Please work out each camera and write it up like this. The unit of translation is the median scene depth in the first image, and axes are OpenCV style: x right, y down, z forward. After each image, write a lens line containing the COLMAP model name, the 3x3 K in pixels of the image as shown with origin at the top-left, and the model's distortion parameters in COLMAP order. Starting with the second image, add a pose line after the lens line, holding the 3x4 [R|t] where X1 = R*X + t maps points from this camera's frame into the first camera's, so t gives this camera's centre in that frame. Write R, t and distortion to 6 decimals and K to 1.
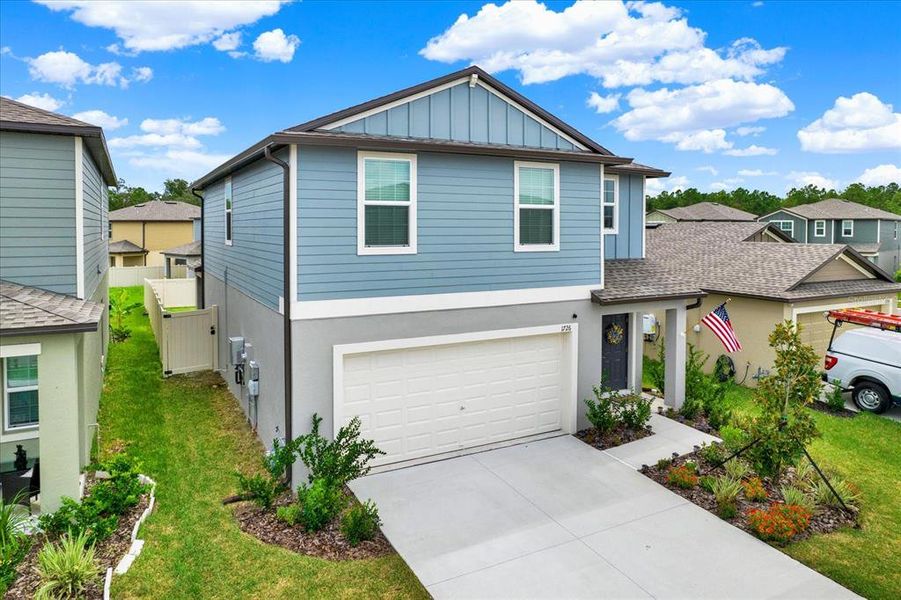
lens RADIAL K [[584.5, 0, 438.1], [0, 584.5, 246.2], [0, 0, 1]] dist [-0.017912, 0.003764]
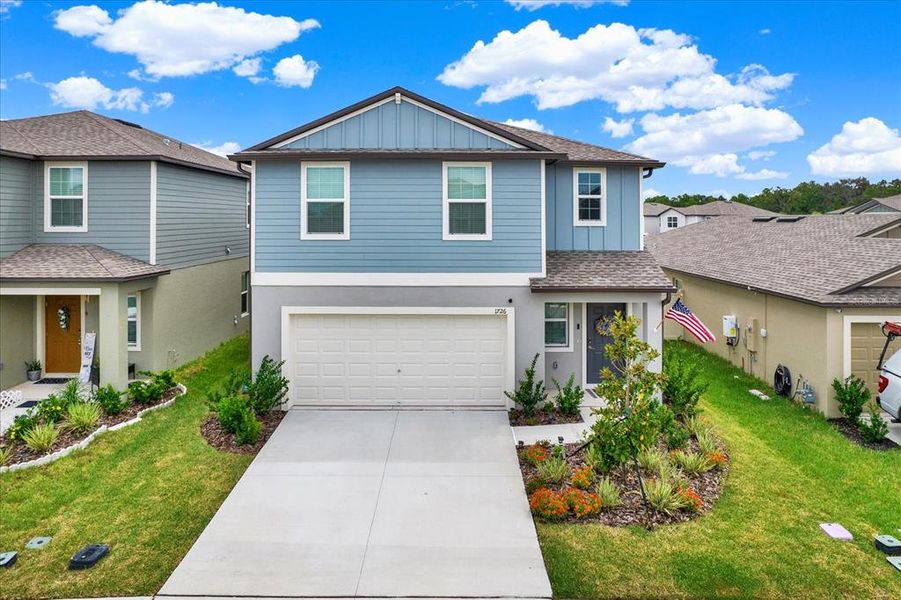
lens RADIAL K [[585.2, 0, 451.8], [0, 585.2, 222.7], [0, 0, 1]] dist [-0.003616, -0.001338]
pose [[0.885216, -0.003585, -0.465166, 0.686913], [-0.014631, 0.999261, -0.035543, 0.016076], [0.464950, 0.038269, 0.884509, -0.017470]]
